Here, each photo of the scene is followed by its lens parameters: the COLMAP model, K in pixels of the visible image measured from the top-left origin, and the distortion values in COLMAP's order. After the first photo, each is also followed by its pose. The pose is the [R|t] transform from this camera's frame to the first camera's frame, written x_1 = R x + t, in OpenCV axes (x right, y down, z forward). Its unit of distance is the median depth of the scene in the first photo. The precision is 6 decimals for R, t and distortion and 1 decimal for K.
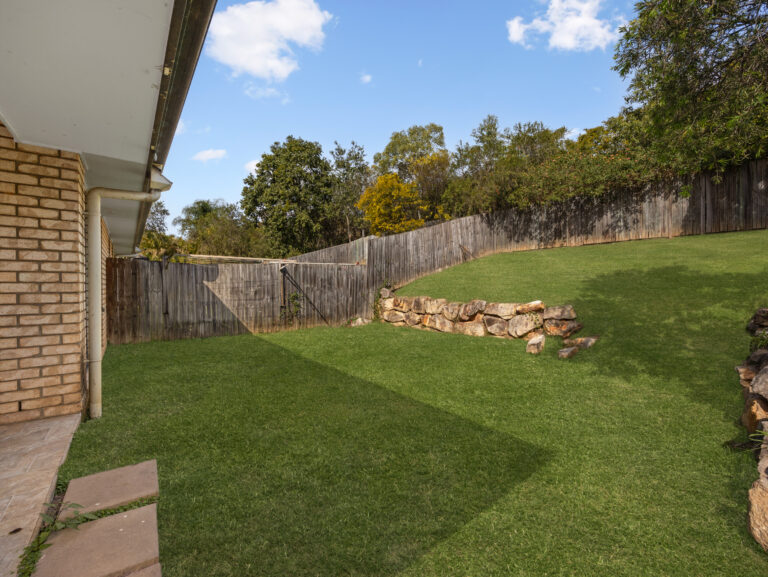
lens RADIAL K [[329.8, 0, 384.5], [0, 329.8, 286.7], [0, 0, 1]] dist [0.000336, 0.000086]
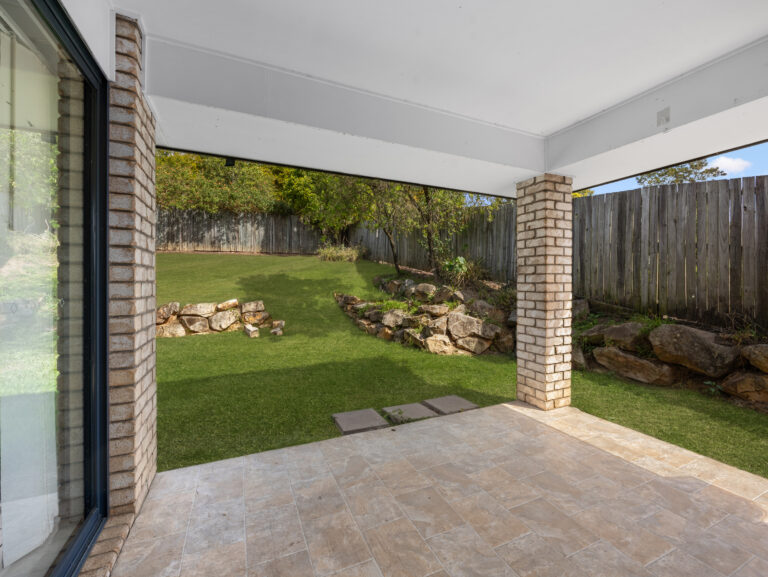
lens RADIAL K [[329.8, 0, 385.0], [0, 329.8, 284.9], [0, 0, 1]] dist [0.000336, 0.000086]
pose [[0.231653, -0.010077, 0.972746, -0.652956], [0.007346, 0.999936, 0.008609, -0.019769], [-0.972771, 0.005152, 0.231712, 0.138875]]
